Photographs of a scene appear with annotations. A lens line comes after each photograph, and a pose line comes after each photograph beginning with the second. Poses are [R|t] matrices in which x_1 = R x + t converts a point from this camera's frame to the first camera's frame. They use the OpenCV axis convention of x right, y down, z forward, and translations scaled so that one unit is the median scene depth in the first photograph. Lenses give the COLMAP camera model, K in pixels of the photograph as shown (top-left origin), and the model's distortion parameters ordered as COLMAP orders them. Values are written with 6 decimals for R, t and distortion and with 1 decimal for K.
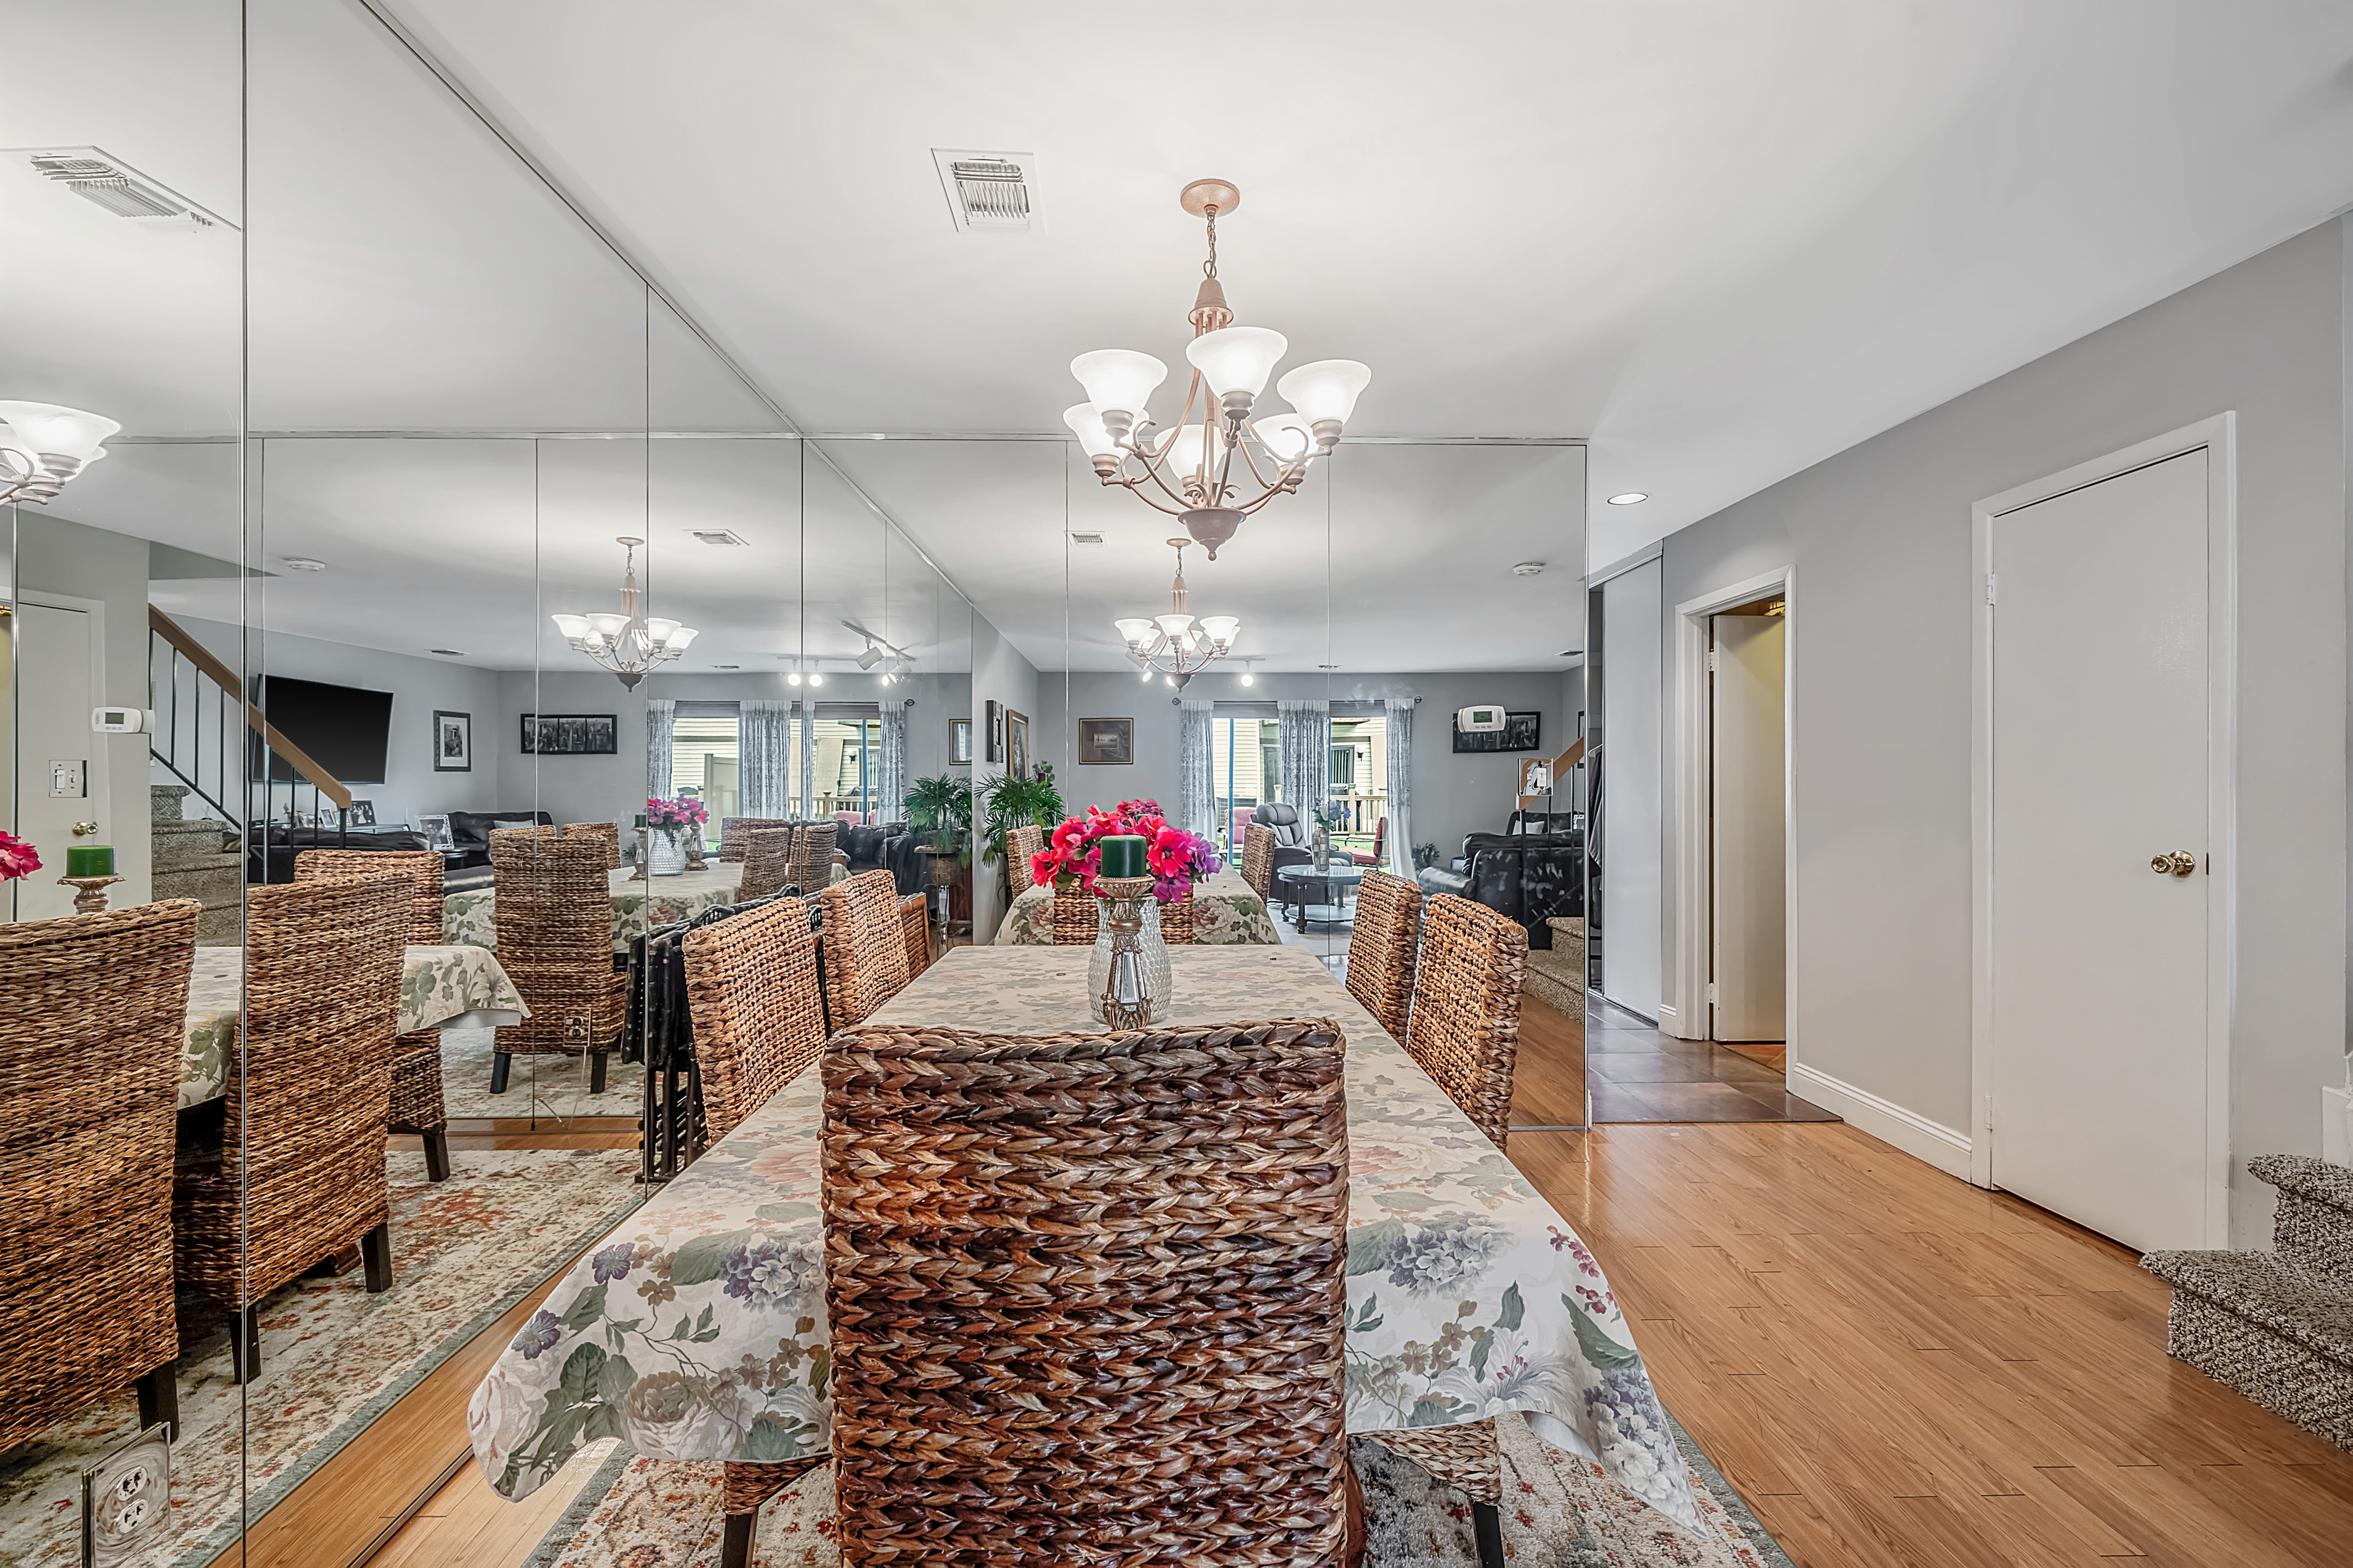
lens RADIAL K [[919.0, 0, 1176.5], [0, 919.0, 784.0], [0, 0, 1]] dist [-0.000470, -0.000035]
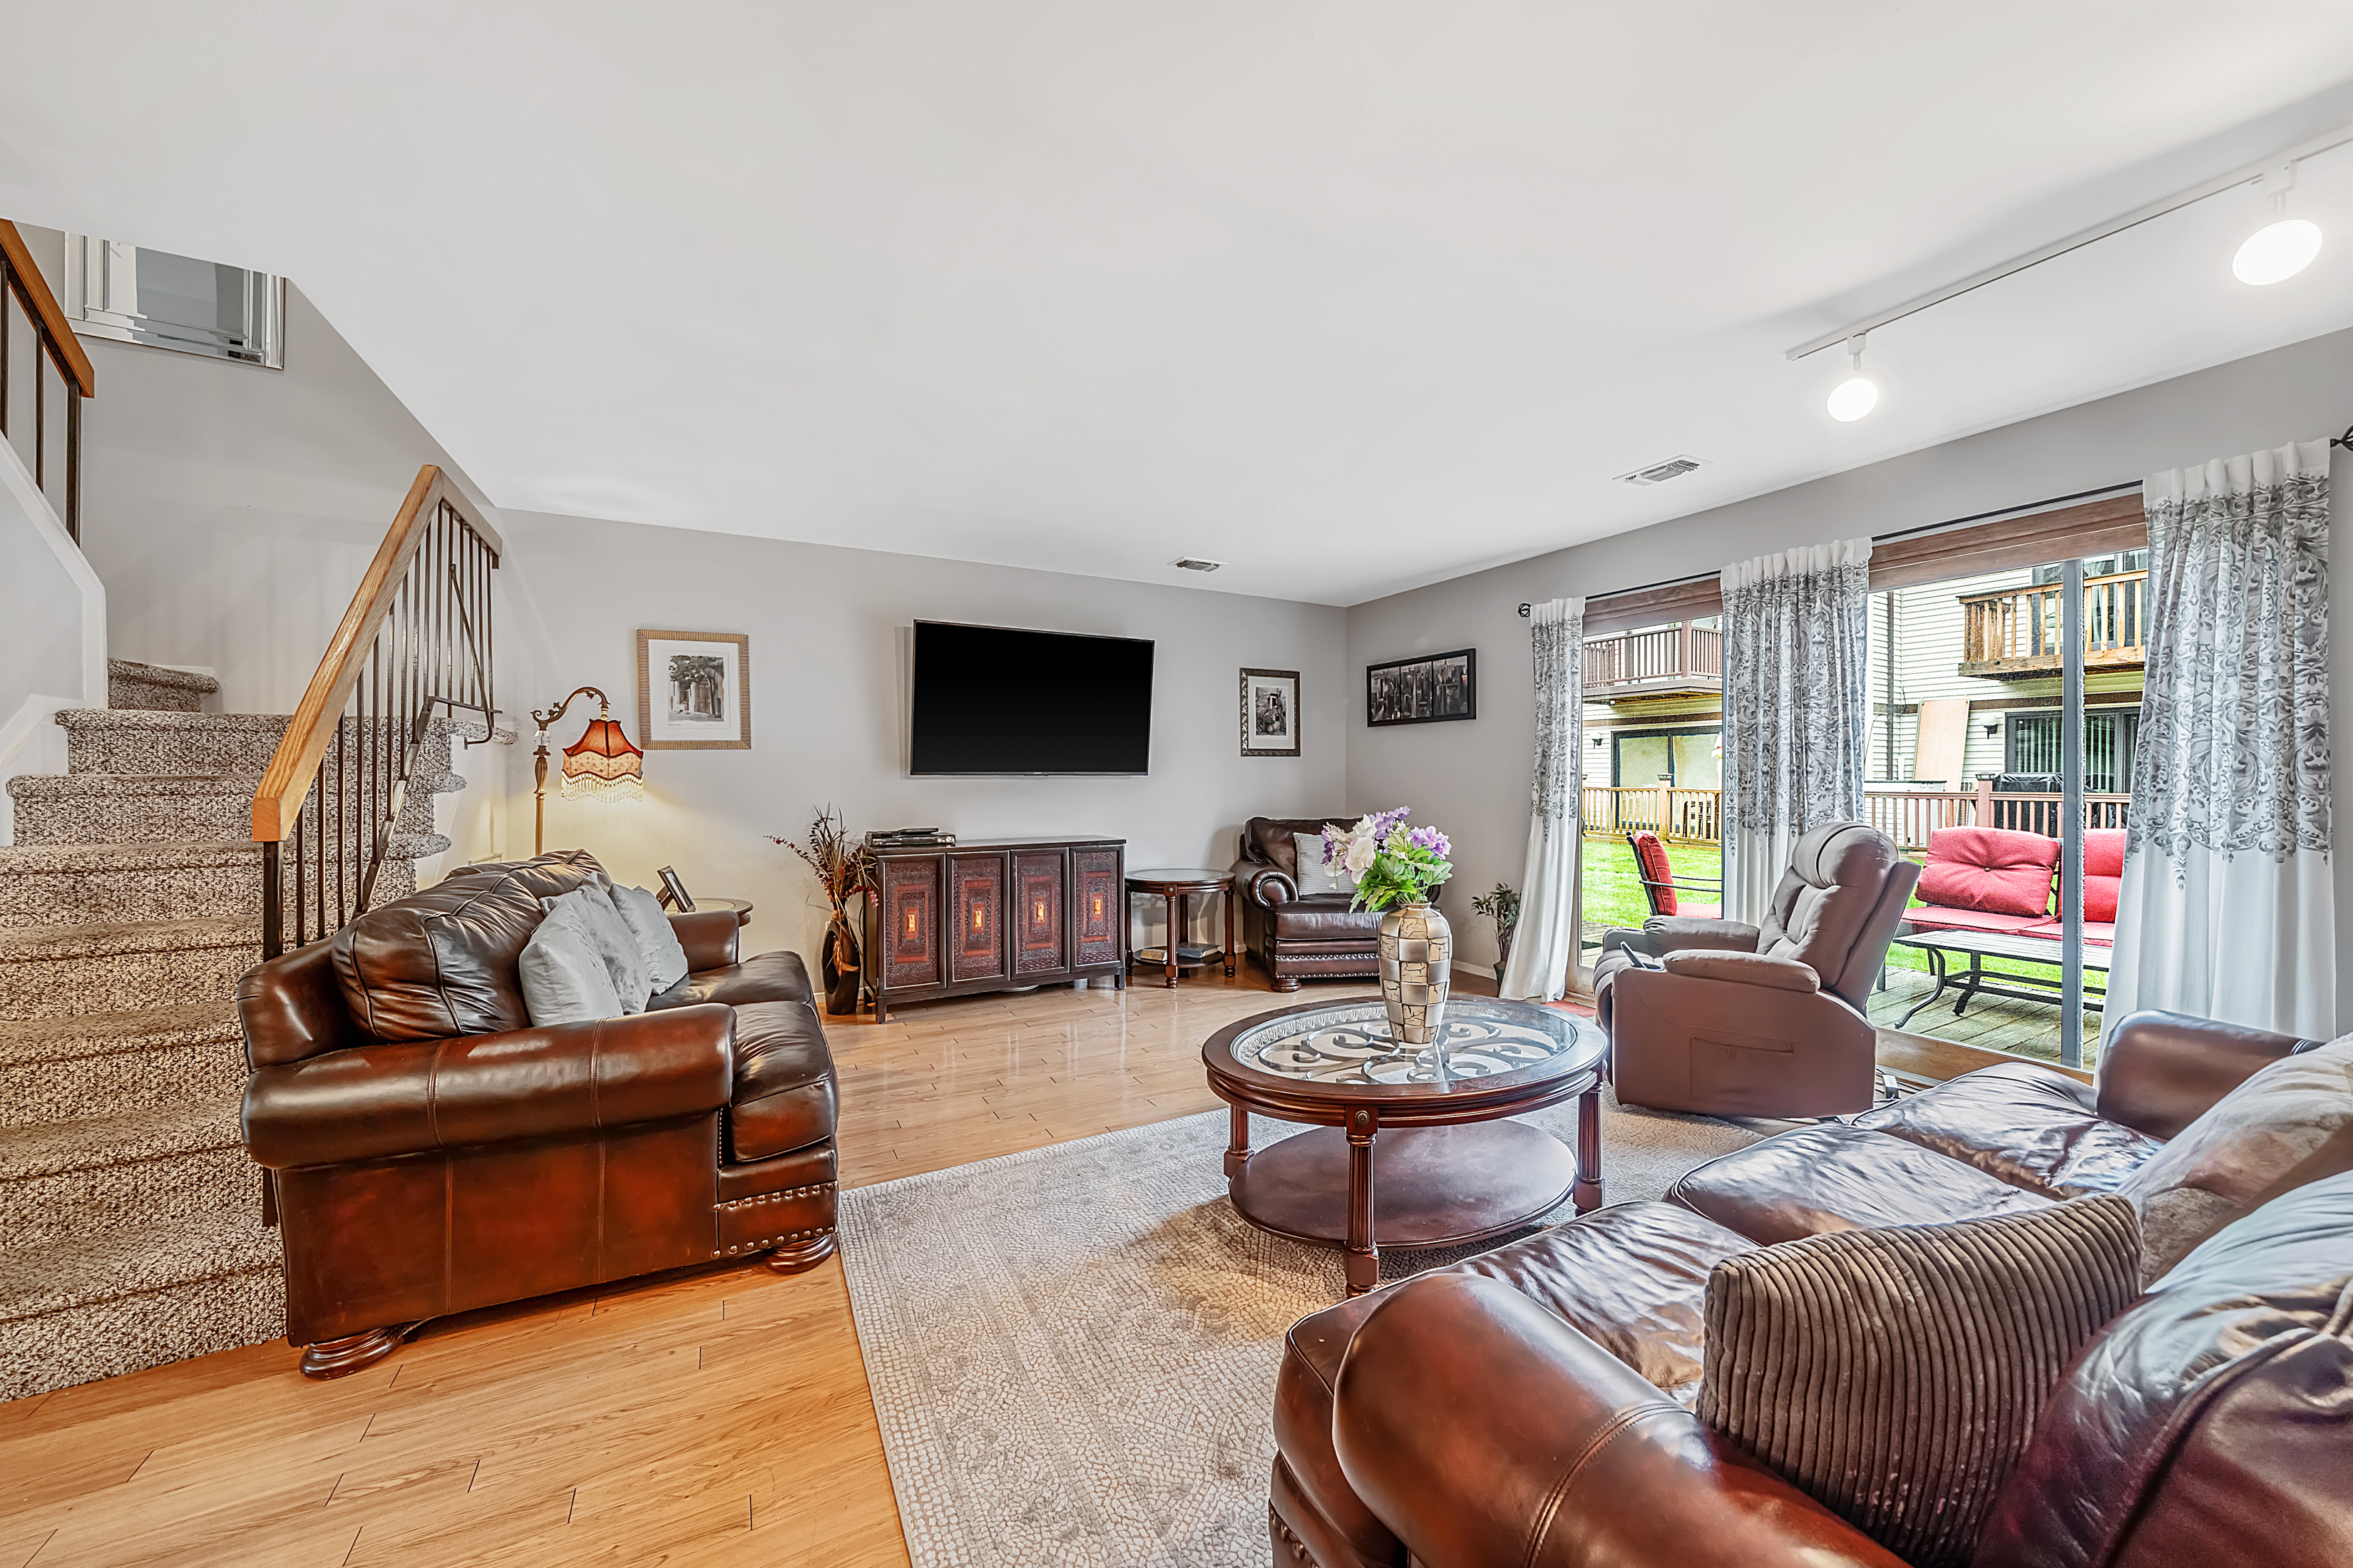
lens RADIAL K [[816.5, 0, 1149.0], [0, 816.5, 781.2], [0, 0, 1]] dist [-0.000985, -0.000106]
pose [[0.434794, -0.001735, -0.900528, -0.266361], [0.008421, 0.999962, 0.002139, 0.003081], [0.900491, -0.008514, 0.434792, 0.633378]]
